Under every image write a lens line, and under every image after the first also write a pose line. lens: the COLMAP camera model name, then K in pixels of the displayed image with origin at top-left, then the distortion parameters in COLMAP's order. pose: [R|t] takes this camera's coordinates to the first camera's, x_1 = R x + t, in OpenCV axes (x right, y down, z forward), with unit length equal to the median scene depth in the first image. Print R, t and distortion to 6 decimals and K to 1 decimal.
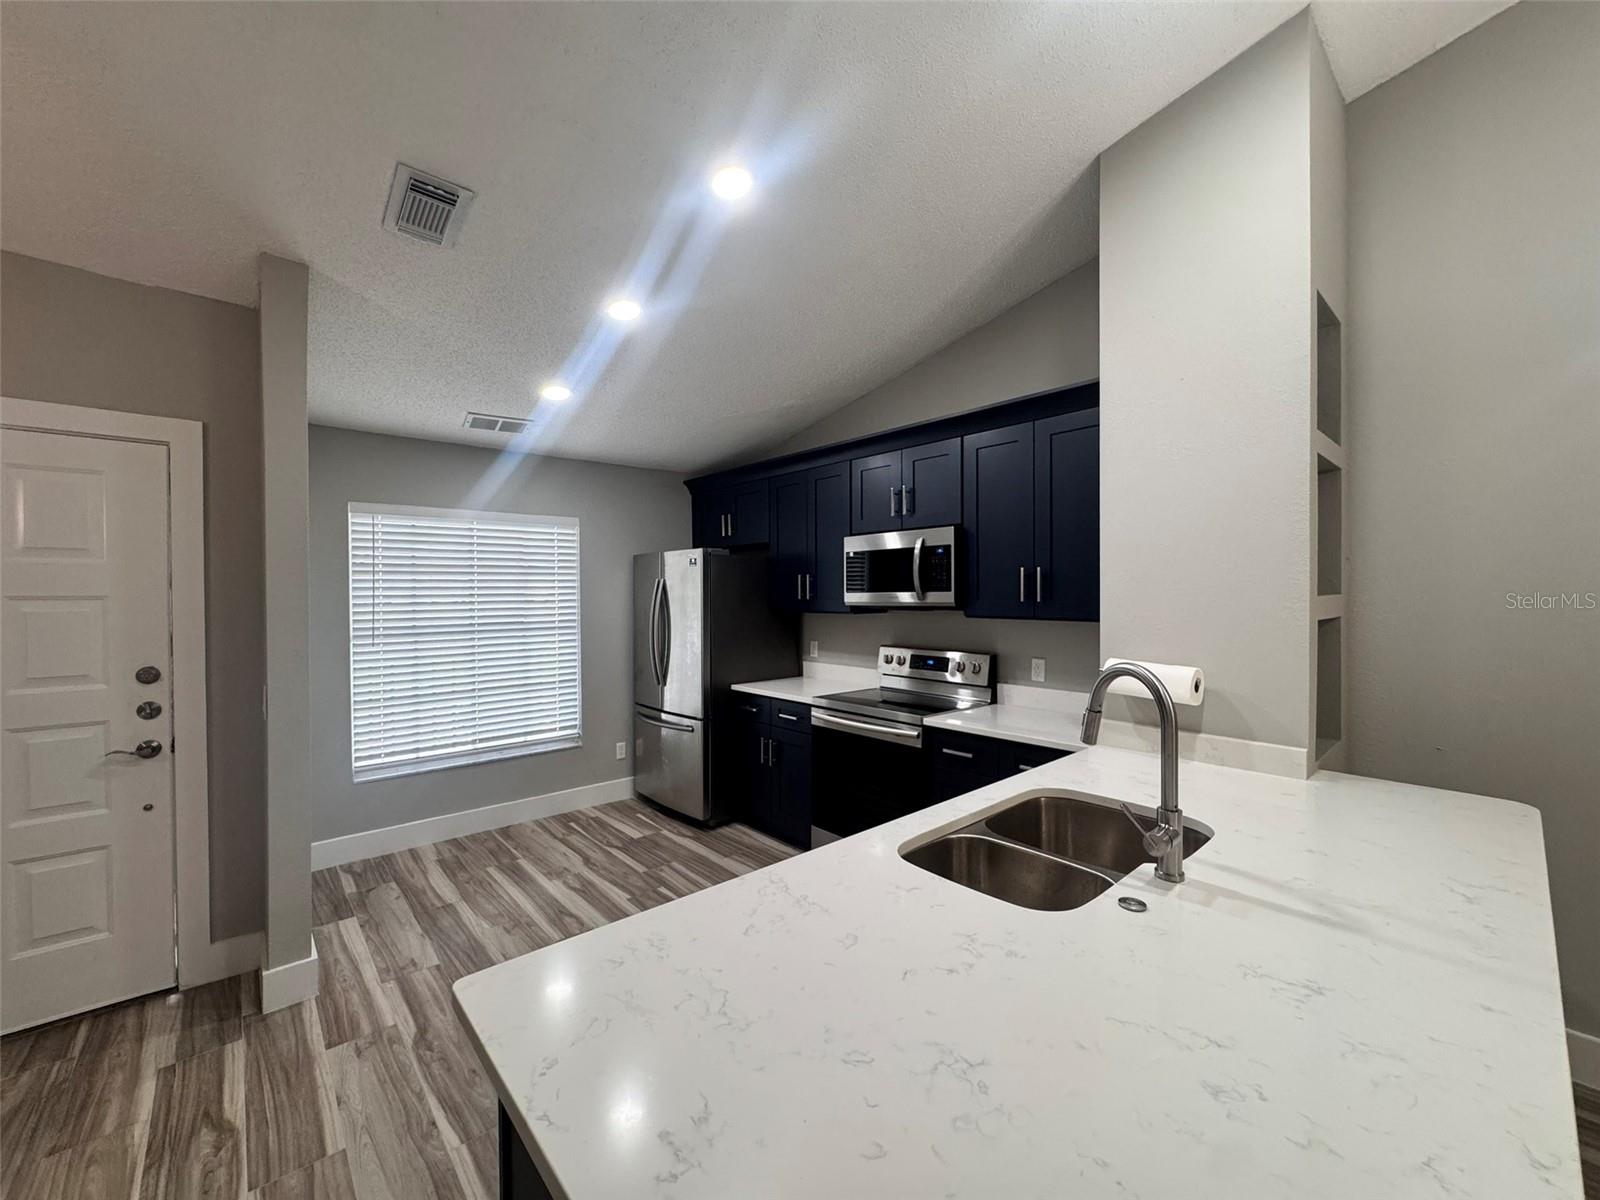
lens RADIAL K [[639.4, 0, 797.4], [0, 639.4, 598.7], [0, 0, 1]] dist [-0.004471, 0.000118]
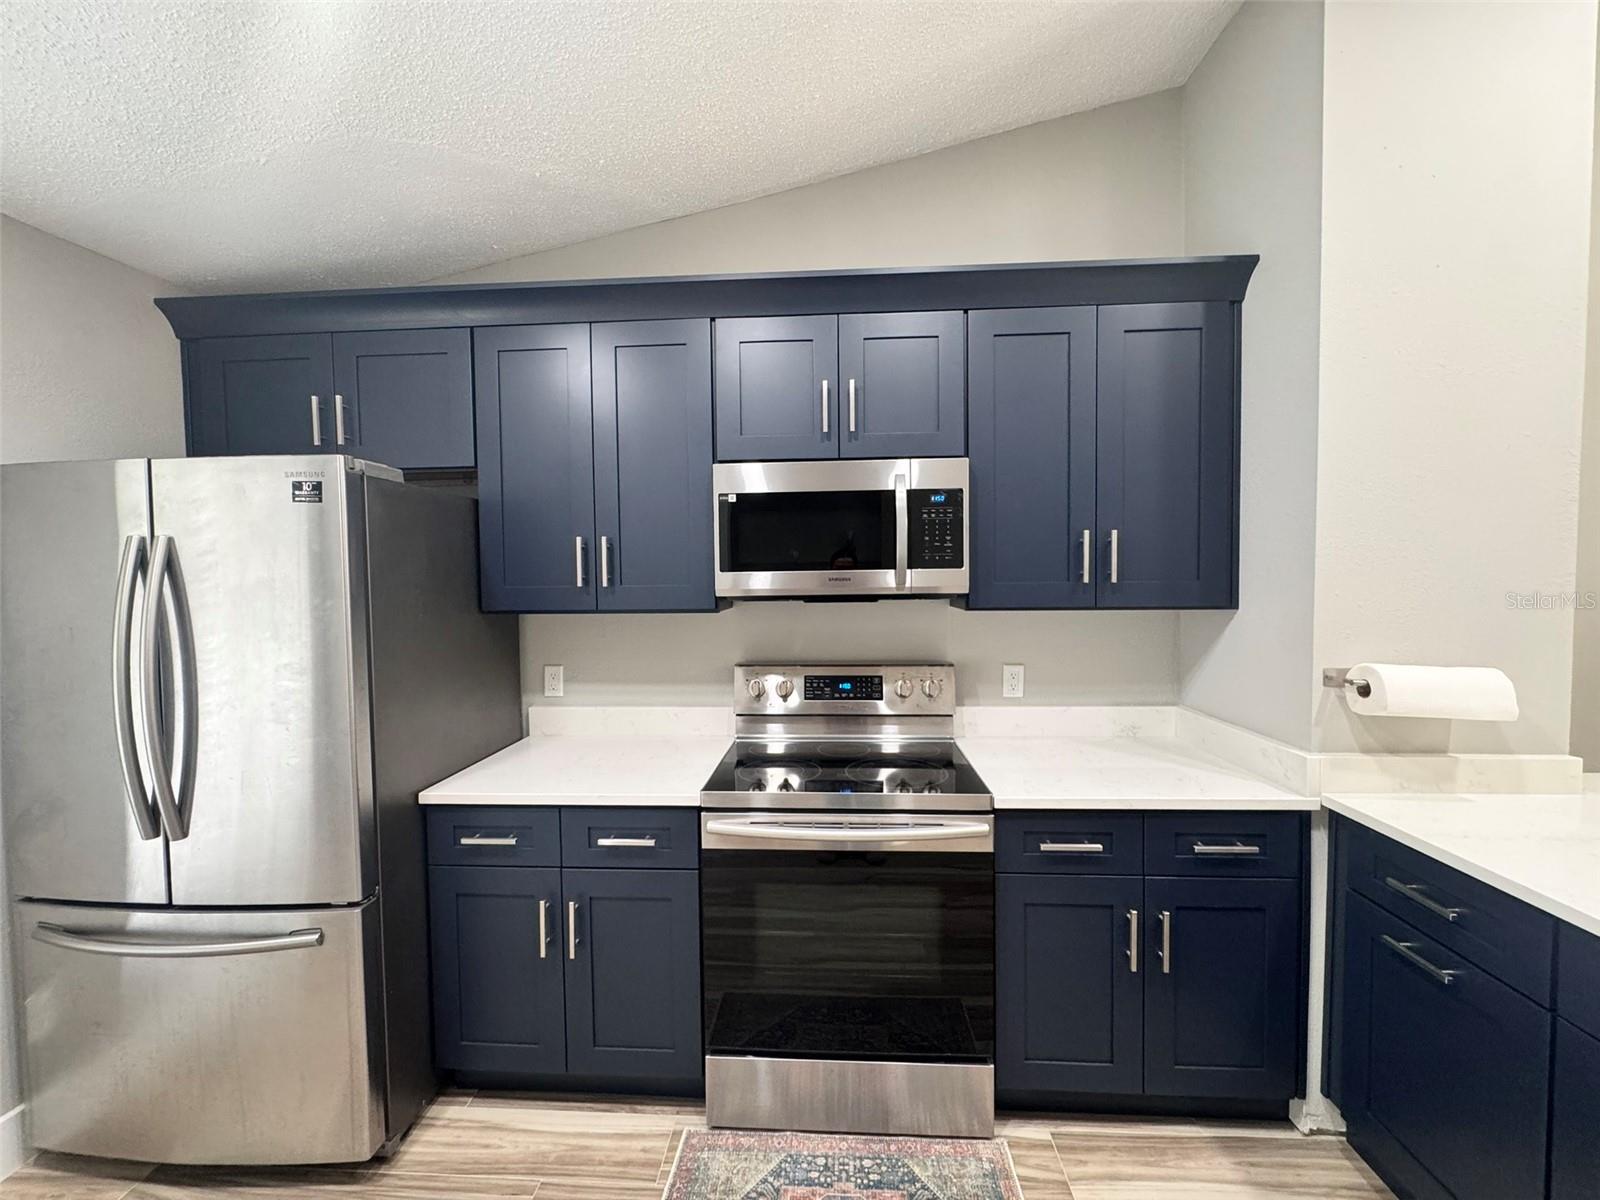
lens RADIAL K [[639.4, 0, 800.1], [0, 639.4, 598.7], [0, 0, 1]] dist [-0.004471, 0.000118]
pose [[0.706026, -0.029317, 0.707579, -0.243012], [0.014687, 0.999534, 0.026759, -0.000845], [-0.708034, -0.008501, 0.706127, 0.580895]]
